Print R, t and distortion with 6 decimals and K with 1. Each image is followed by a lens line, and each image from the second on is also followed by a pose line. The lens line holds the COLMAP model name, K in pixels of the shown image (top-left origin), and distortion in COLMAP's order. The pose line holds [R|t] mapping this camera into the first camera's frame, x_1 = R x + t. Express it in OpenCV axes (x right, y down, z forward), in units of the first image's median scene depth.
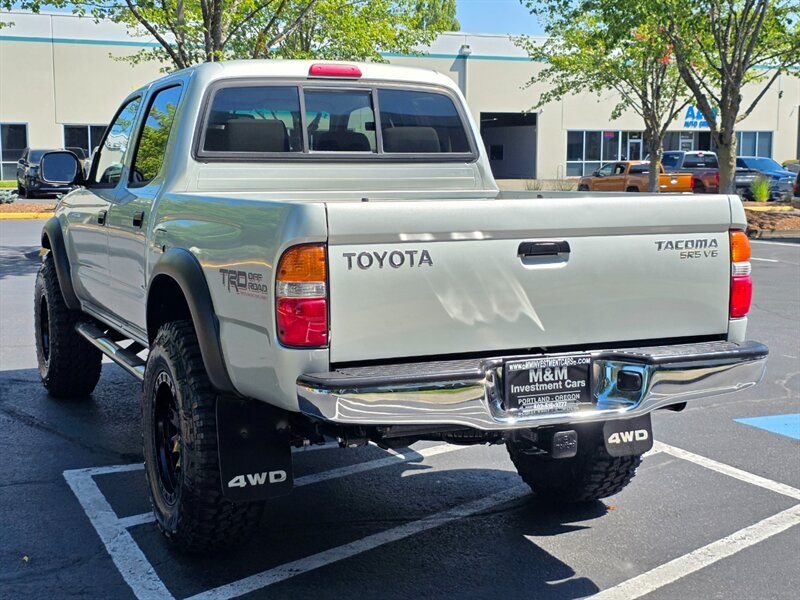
lens RADIAL K [[1193.1, 0, 404.9], [0, 1193.1, 301.9], [0, 0, 1]] dist [0.067697, 0.000000]
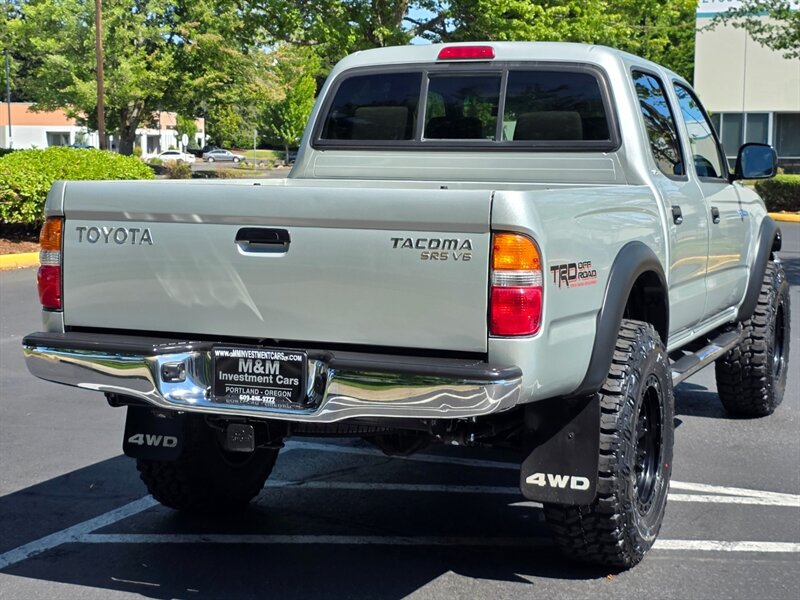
lens RADIAL K [[1464.7, 0, 386.4], [0, 1464.7, 280.0], [0, 0, 1]] dist [0.106522, 0.000000]
pose [[0.676451, 0.072497, -0.732911, 0.965553], [-0.097607, 0.995190, 0.008353, -0.026561], [0.729991, 0.065886, 0.680274, 0.240152]]
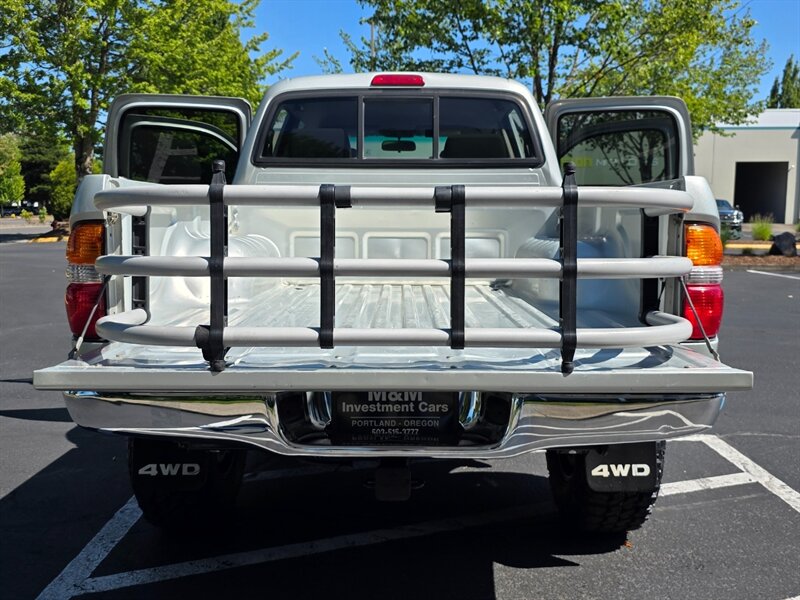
lens RADIAL K [[805.5, 0, 402.7], [0, 805.5, 305.9], [0, 0, 1]] dist [0.029345, 0.000000]
pose [[0.910566, 0.051150, -0.410186, 0.316157], [-0.052302, 0.998596, 0.008420, -0.002873], [0.410040, 0.013787, 0.911963, 0.460573]]
